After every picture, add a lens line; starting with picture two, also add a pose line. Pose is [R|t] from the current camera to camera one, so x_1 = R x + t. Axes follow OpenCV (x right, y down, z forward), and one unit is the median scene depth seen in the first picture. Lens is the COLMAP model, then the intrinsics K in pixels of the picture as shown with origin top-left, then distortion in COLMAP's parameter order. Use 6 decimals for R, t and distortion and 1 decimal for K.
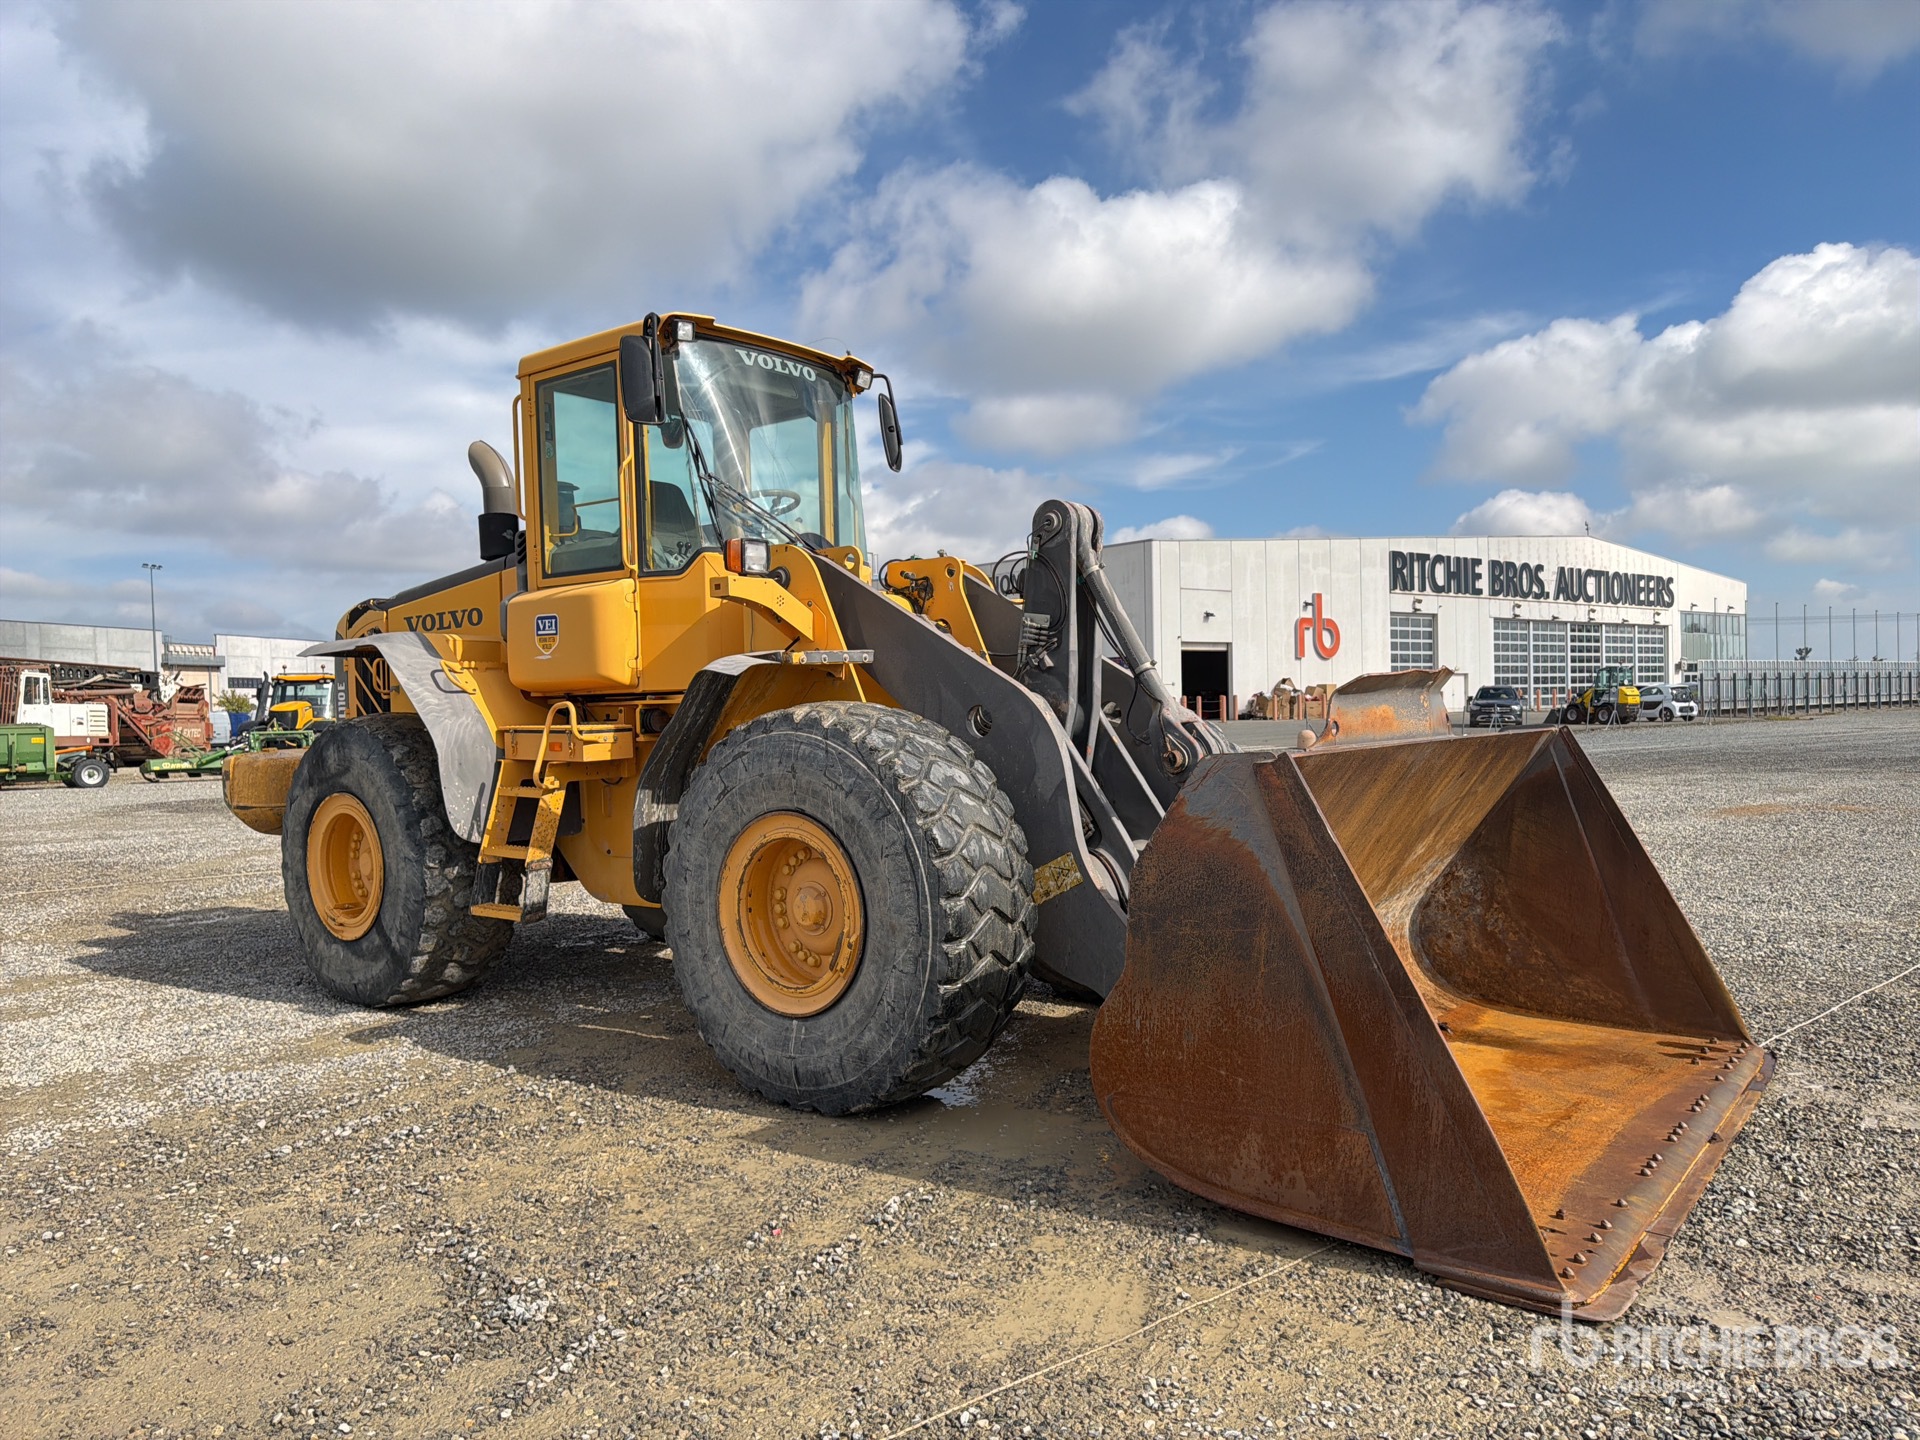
lens RADIAL K [[1492.1, 0, 961.2], [0, 1492.1, 723.6], [0, 0, 1]] dist [0.067568, 0.001855]
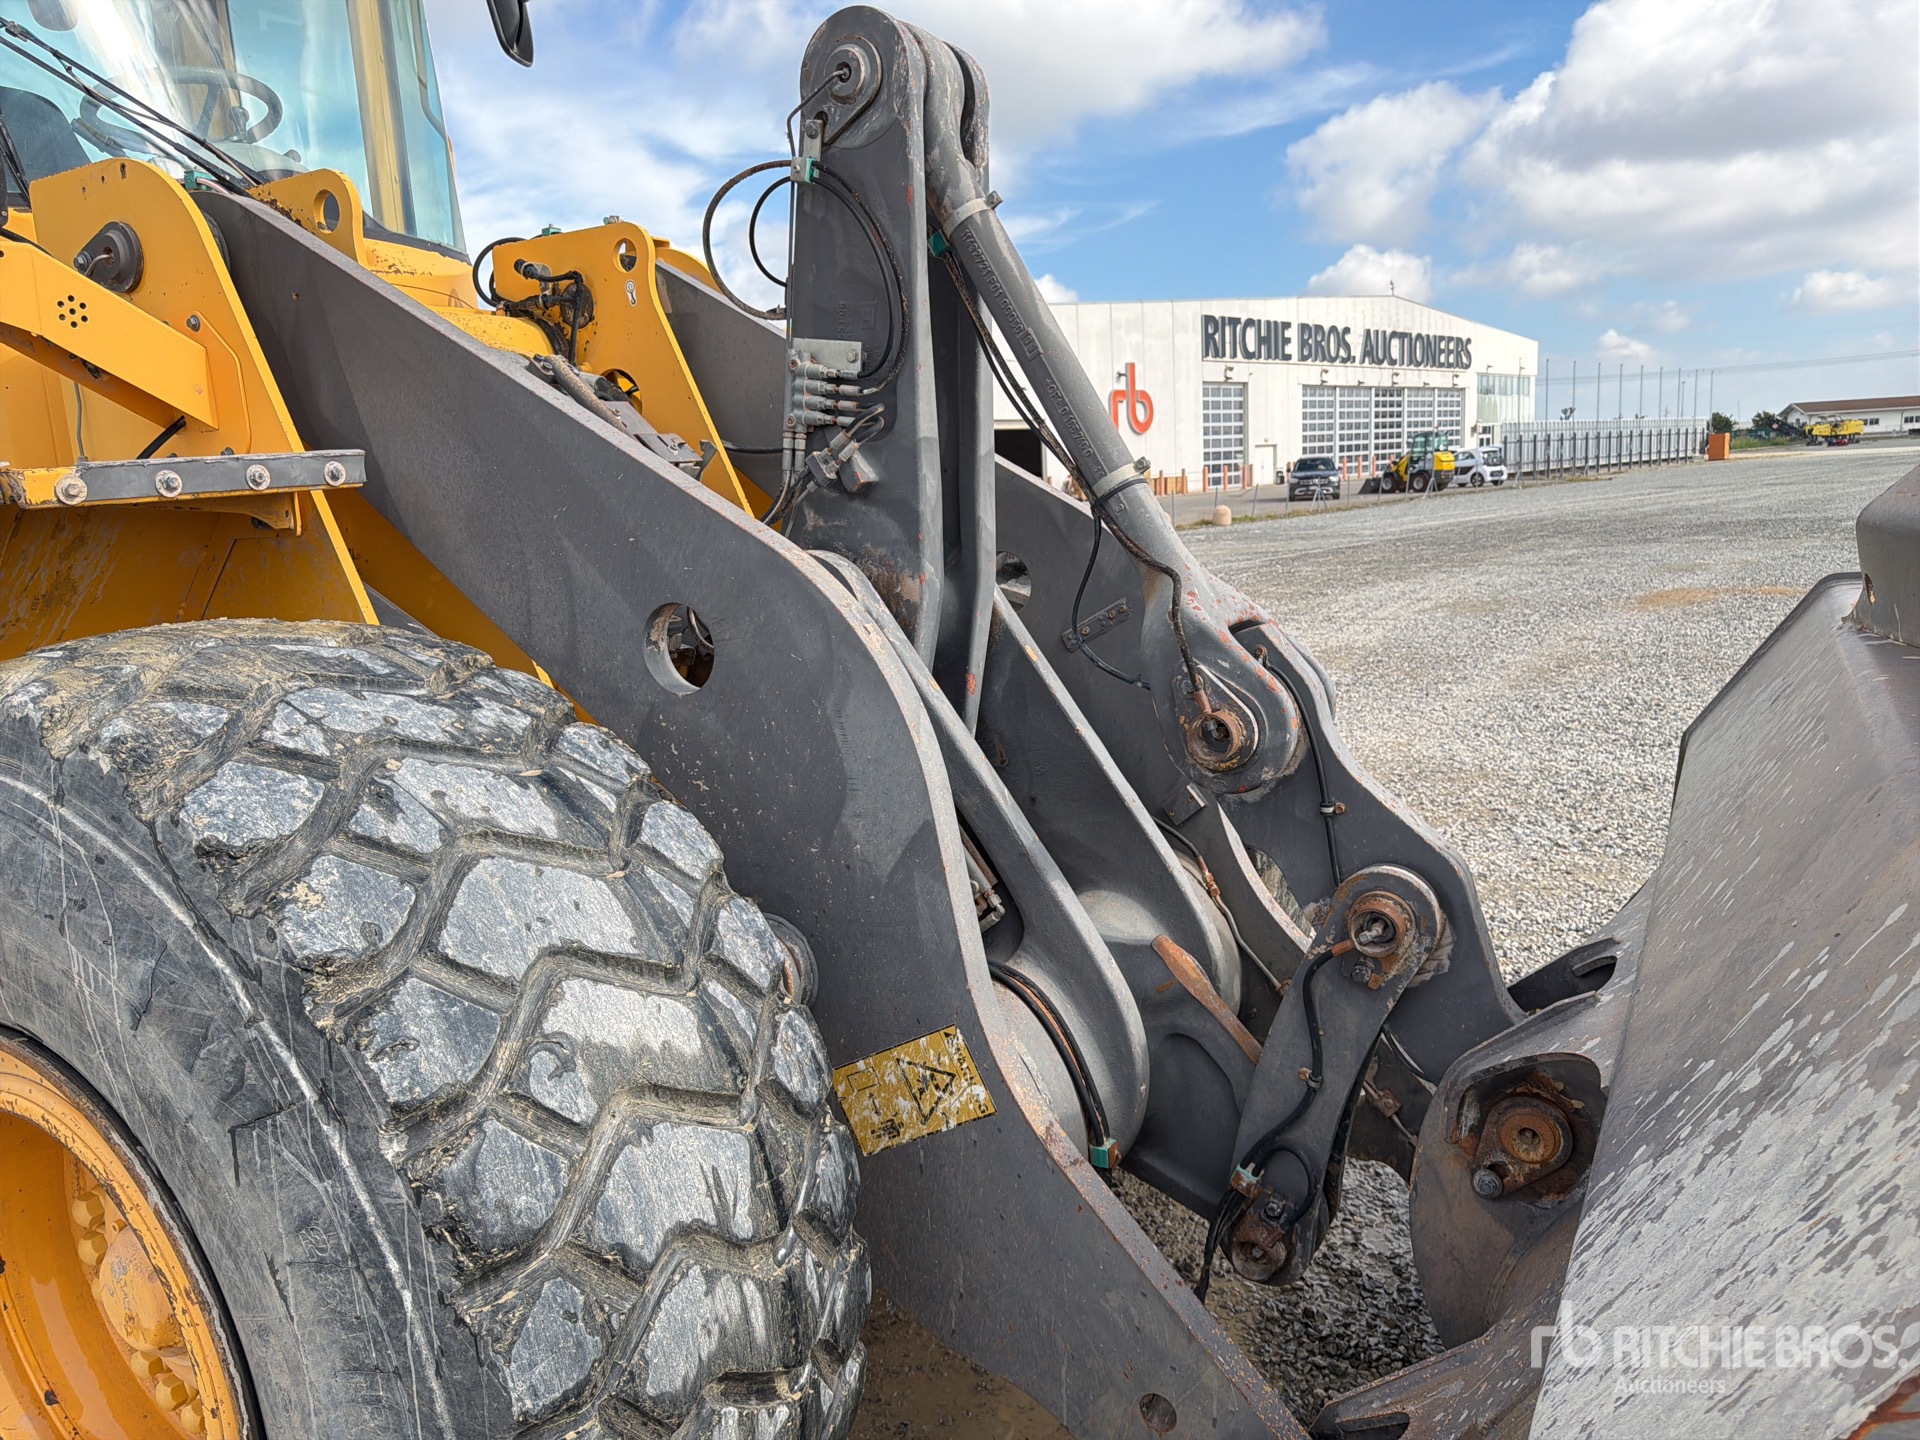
lens RADIAL K [[1334.1, 0, 949.4], [0, 1334.1, 727.2], [0, 0, 1]] dist [0.100033, -0.152590]
pose [[0.990912, -0.056492, 0.122072, 0.008343], [0.035363, 0.985018, 0.168784, -0.008017], [-0.129778, -0.162933, 0.978065, 0.156702]]
